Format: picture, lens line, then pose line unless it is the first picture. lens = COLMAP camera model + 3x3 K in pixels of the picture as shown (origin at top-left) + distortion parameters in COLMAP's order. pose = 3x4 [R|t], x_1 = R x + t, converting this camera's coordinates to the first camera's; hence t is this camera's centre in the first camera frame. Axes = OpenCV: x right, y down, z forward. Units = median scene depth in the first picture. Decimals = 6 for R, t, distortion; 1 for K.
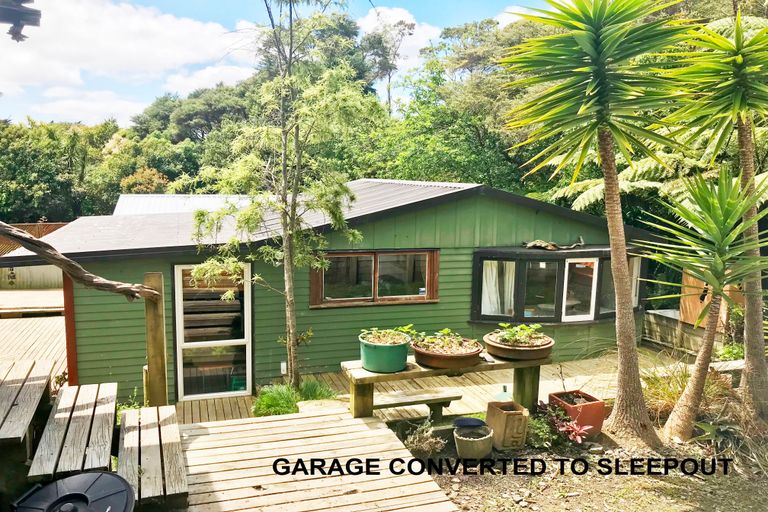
lens RADIAL K [[625.7, 0, 384.0], [0, 625.7, 256.0], [0, 0, 1]] dist [0.033370, -0.000216]
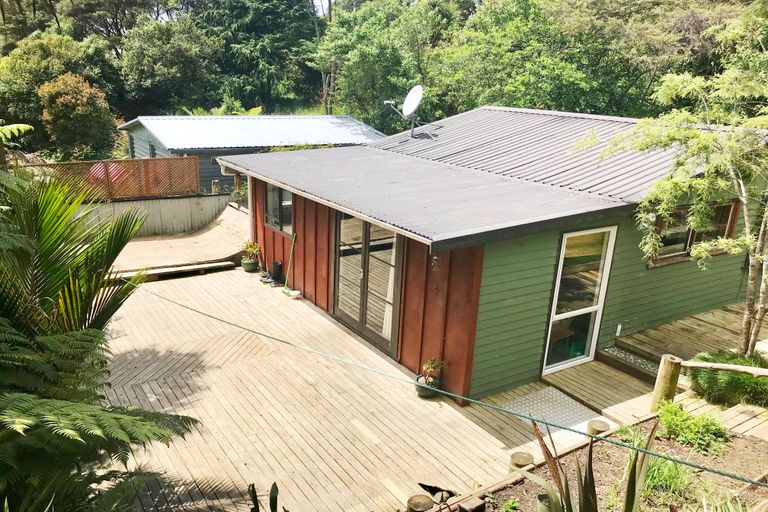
lens RADIAL K [[625.7, 0, 384.0], [0, 625.7, 256.0], [0, 0, 1]] dist [0.033370, -0.000216]
pose [[0.960227, -0.062475, 0.272142, -0.723127], [0.019099, 0.987060, 0.159207, -0.090209], [-0.278567, -0.147677, 0.948995, 0.184540]]
